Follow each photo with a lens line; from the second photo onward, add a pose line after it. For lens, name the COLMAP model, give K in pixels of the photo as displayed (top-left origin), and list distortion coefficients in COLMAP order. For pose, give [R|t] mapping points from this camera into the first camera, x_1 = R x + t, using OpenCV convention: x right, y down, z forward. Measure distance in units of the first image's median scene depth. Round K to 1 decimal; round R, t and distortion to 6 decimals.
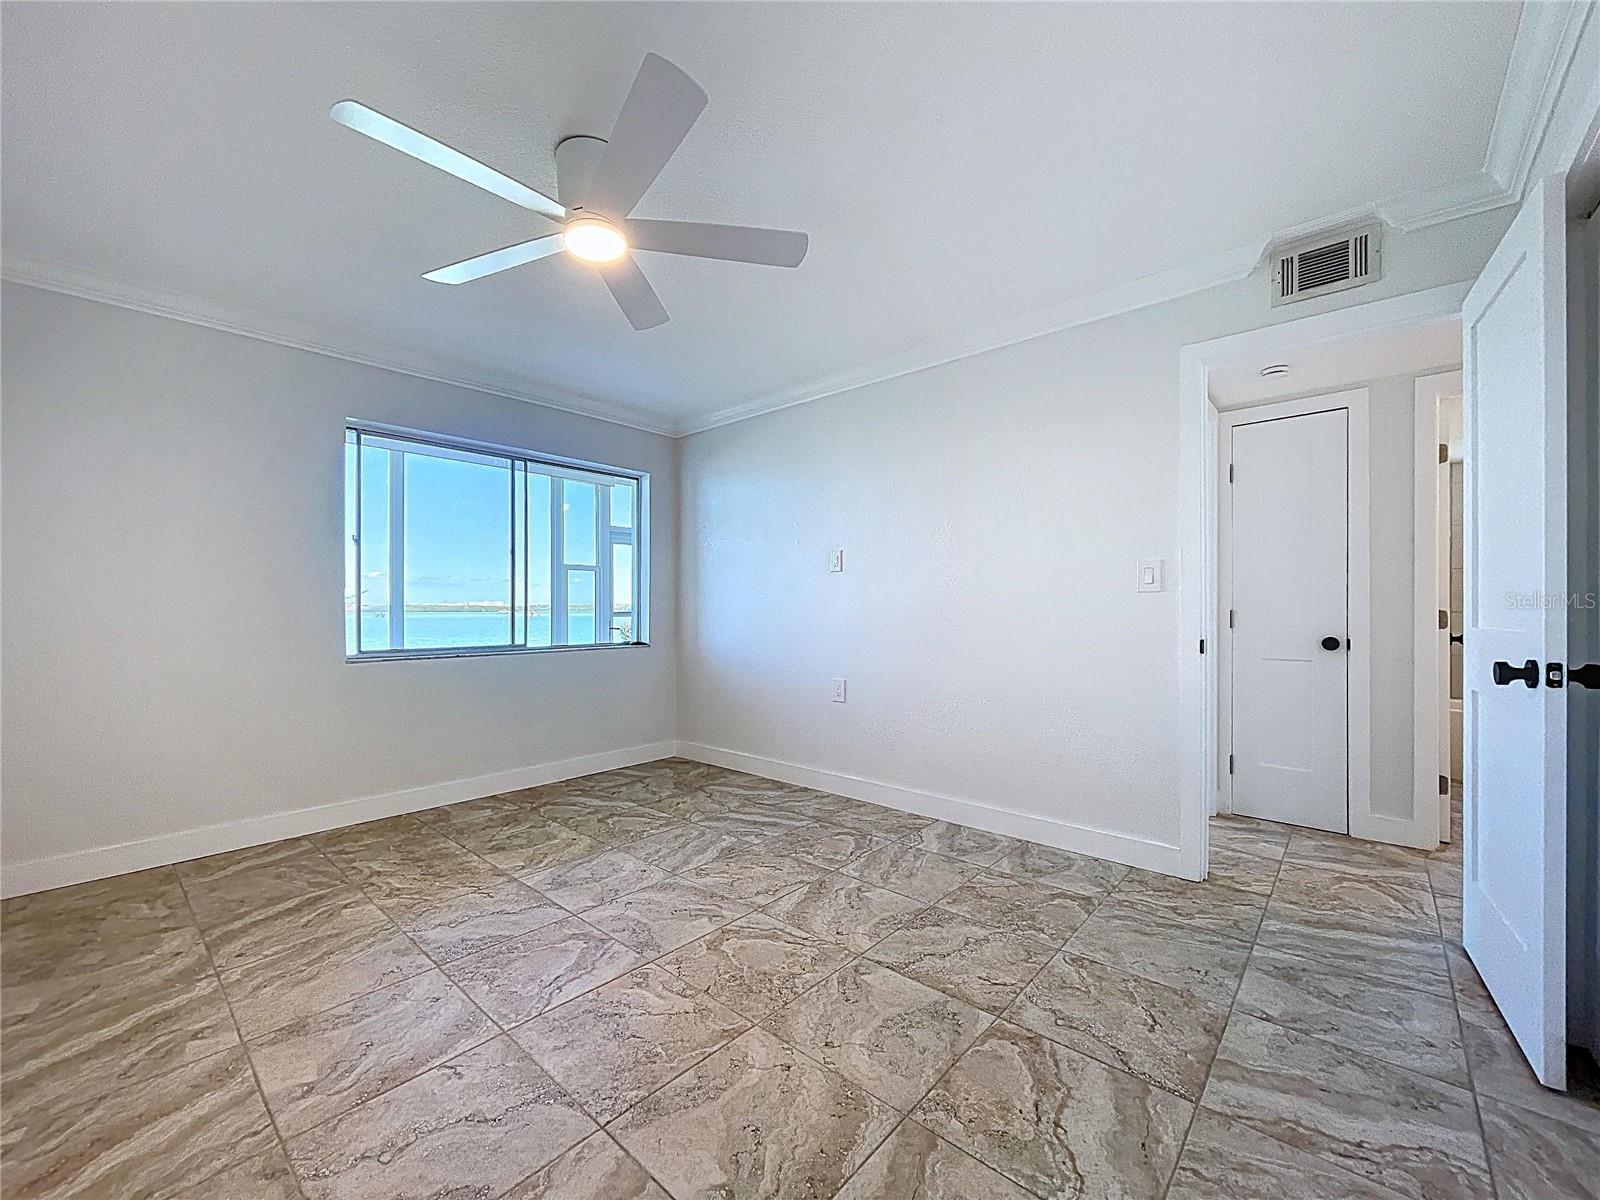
lens RADIAL K [[657.1, 0, 788.2], [0, 657.1, 608.6], [0, 0, 1]] dist [-0.001941, 0.000598]
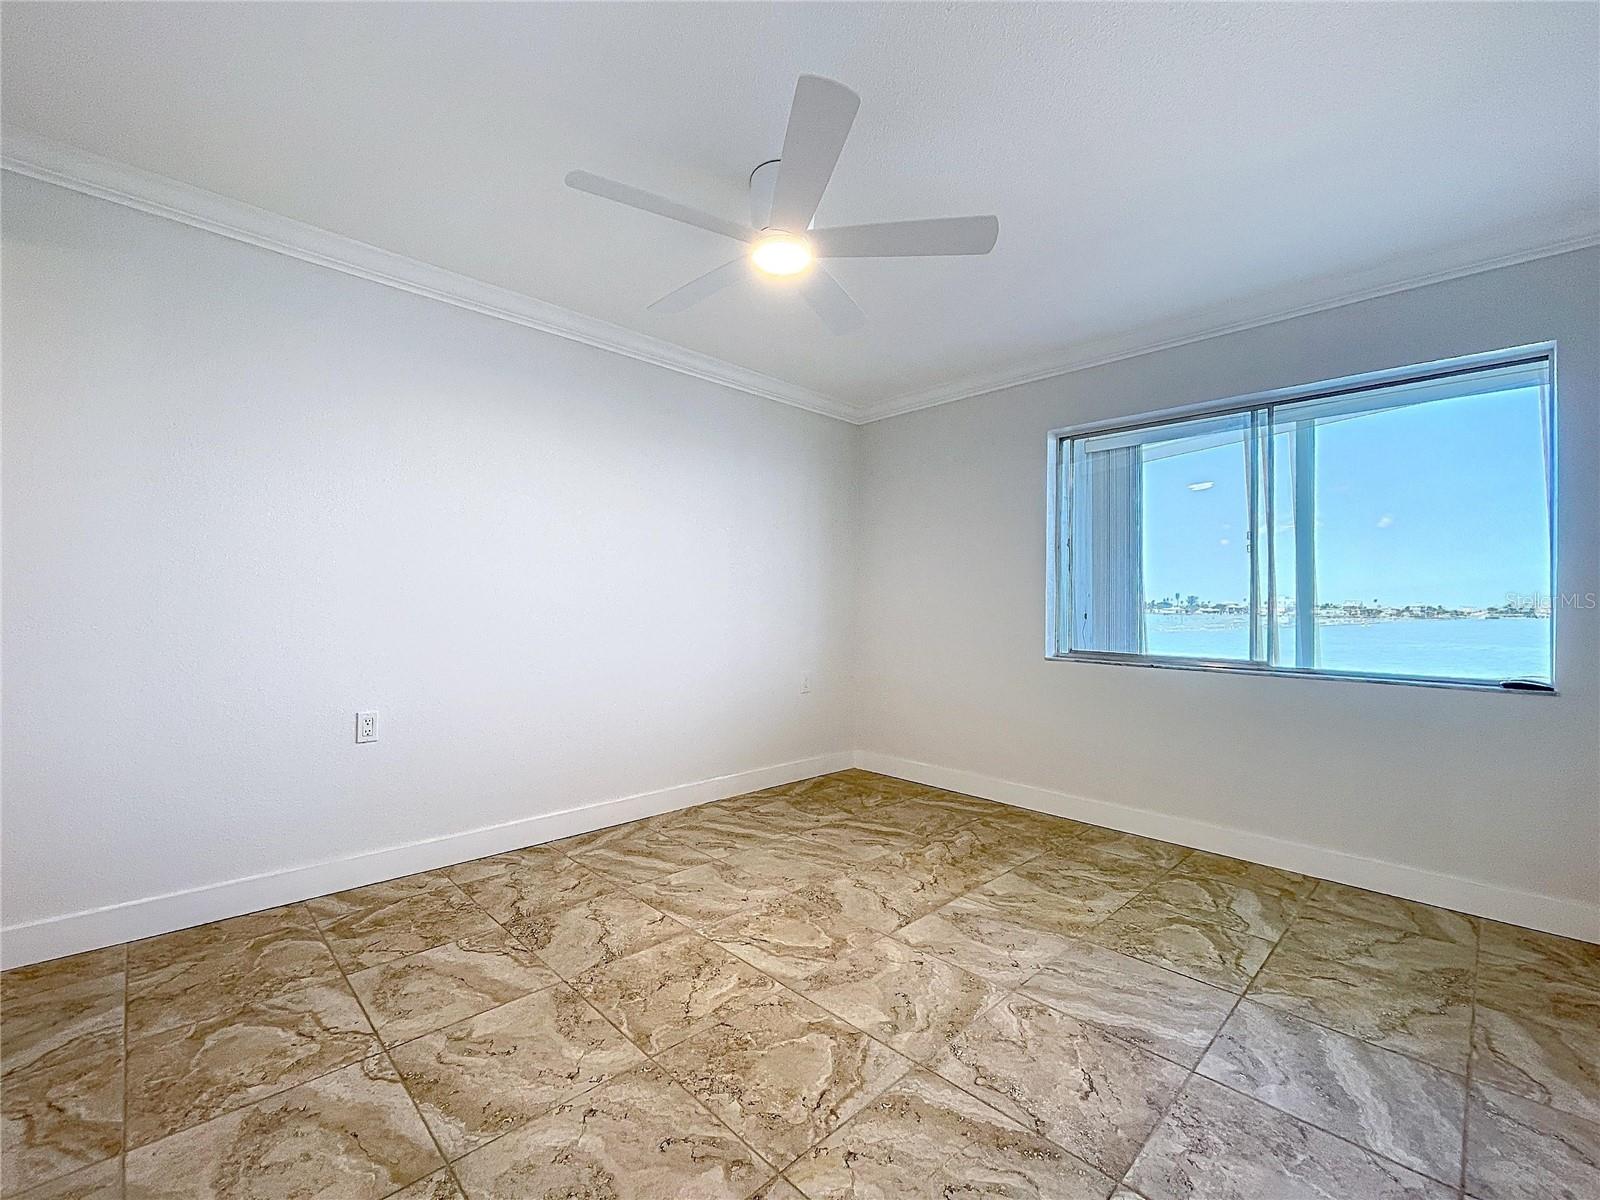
lens RADIAL K [[696.8, 0, 800.0], [0, 696.8, 600.0], [0, 0, 1]] dist [0.000750, 0.000787]
pose [[-0.074212, -0.006015, -0.997224, 0.552050], [-0.015286, 0.999871, -0.004893, -0.003519], [0.997125, 0.014880, -0.074294, 0.769249]]
